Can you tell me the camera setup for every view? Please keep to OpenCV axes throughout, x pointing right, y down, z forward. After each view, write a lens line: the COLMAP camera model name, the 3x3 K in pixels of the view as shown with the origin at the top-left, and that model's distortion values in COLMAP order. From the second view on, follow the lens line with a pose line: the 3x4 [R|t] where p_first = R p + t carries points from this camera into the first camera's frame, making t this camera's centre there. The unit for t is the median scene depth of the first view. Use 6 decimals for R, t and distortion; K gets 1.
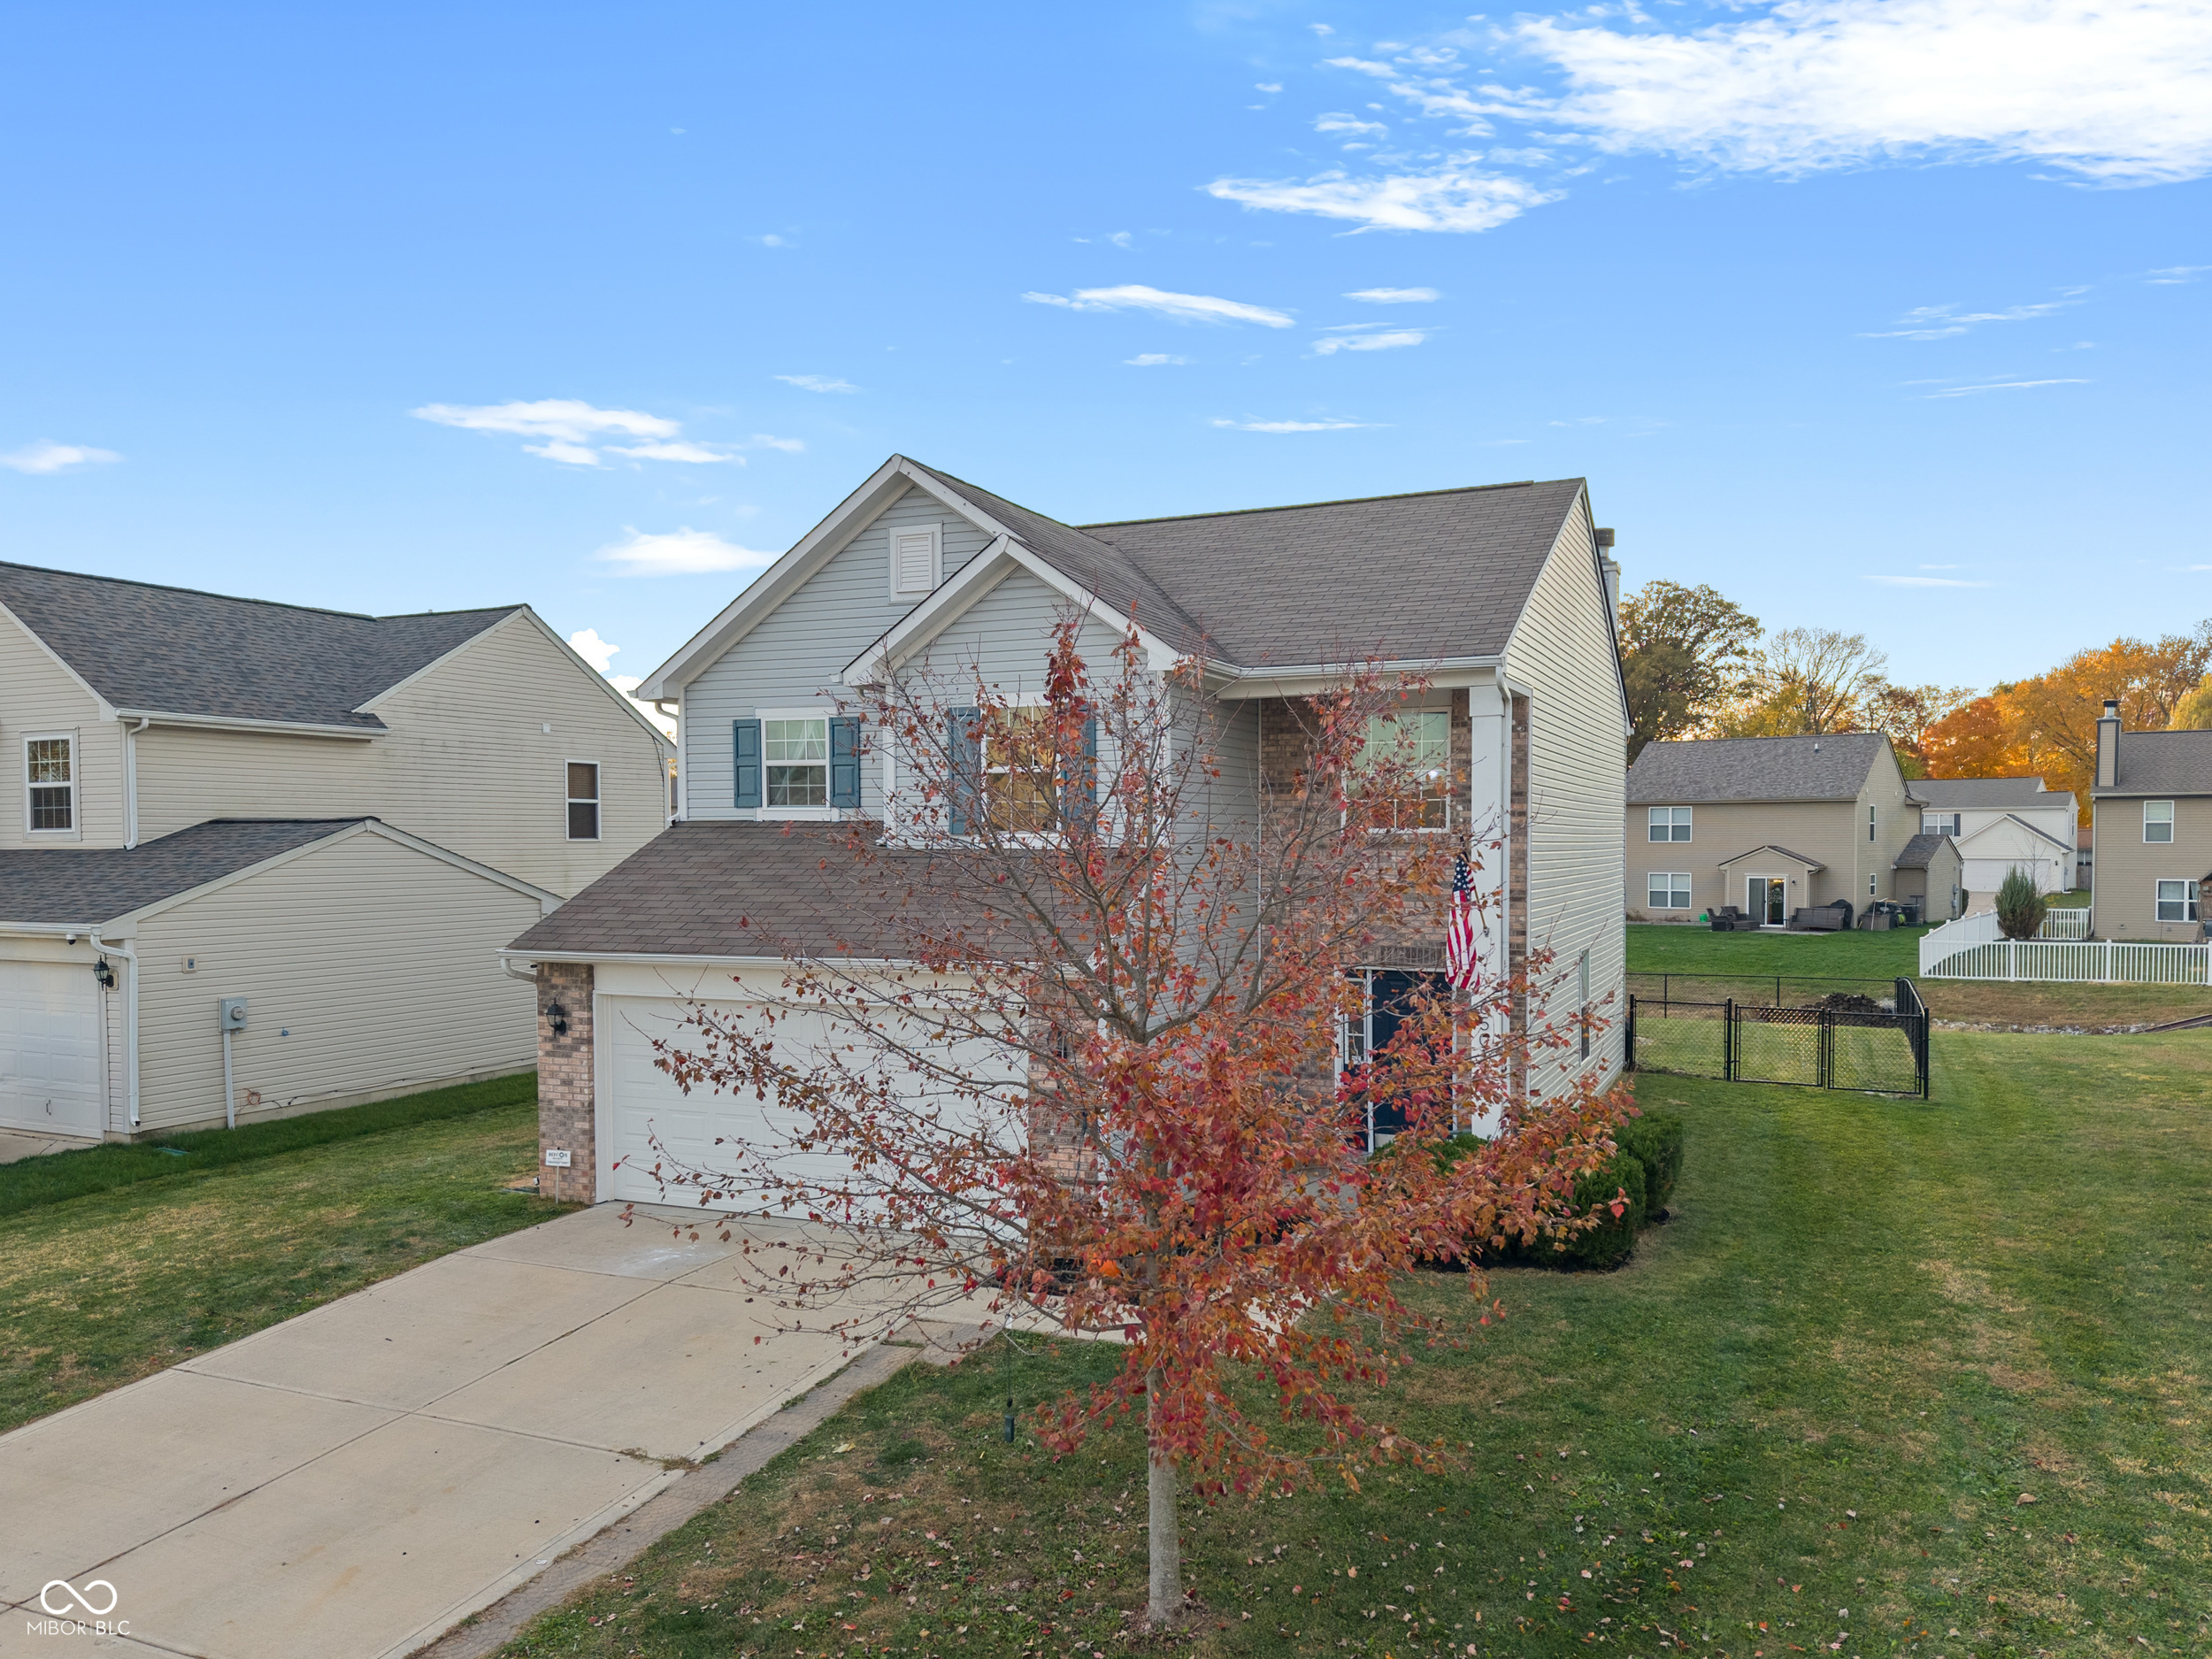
lens RADIAL K [[1562.4, 0, 1106.0], [0, 1562.4, 829.5], [0, 0, 1]] dist [0.008310, -0.005863]
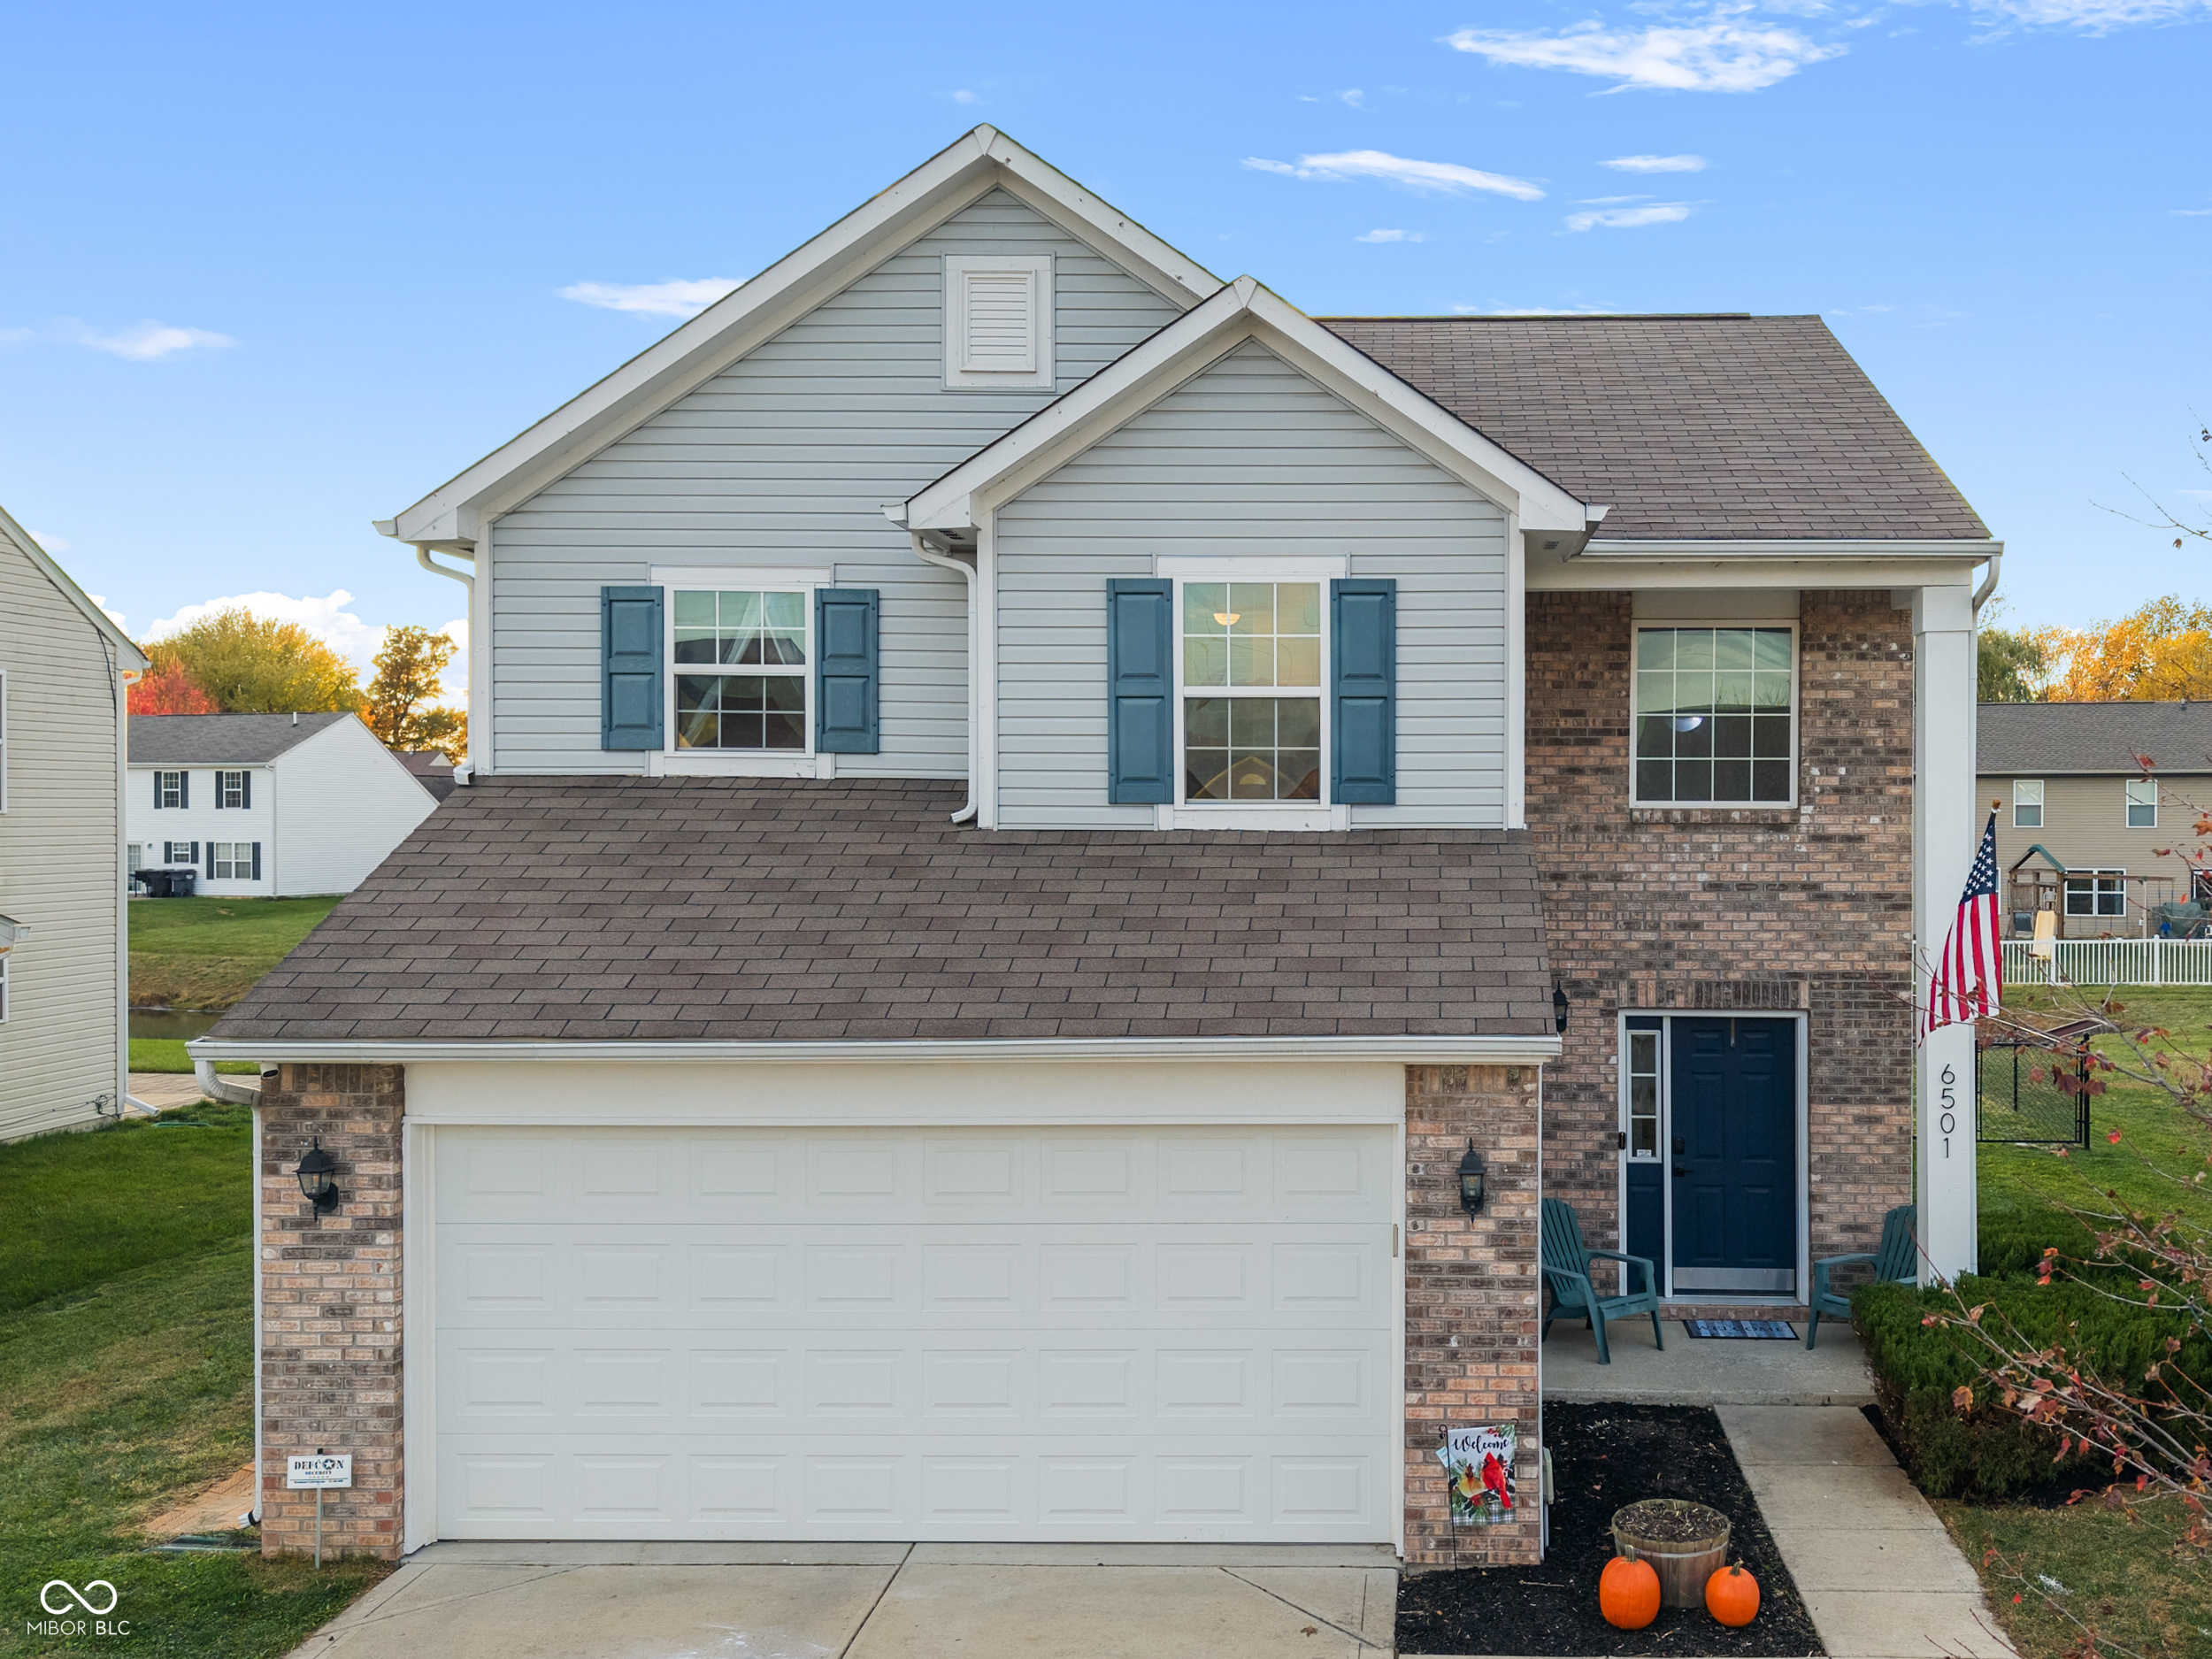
lens RADIAL K [[1998.0, 0, 1397.2], [0, 1998.0, 778.7], [0, 0, 1]] dist [0.010584, -0.019942]
pose [[0.915605, 0.013629, 0.401847, -0.290805], [-0.007264, 0.999823, -0.017360, 0.005835], [-0.402013, 0.012976, 0.915542, 0.296777]]
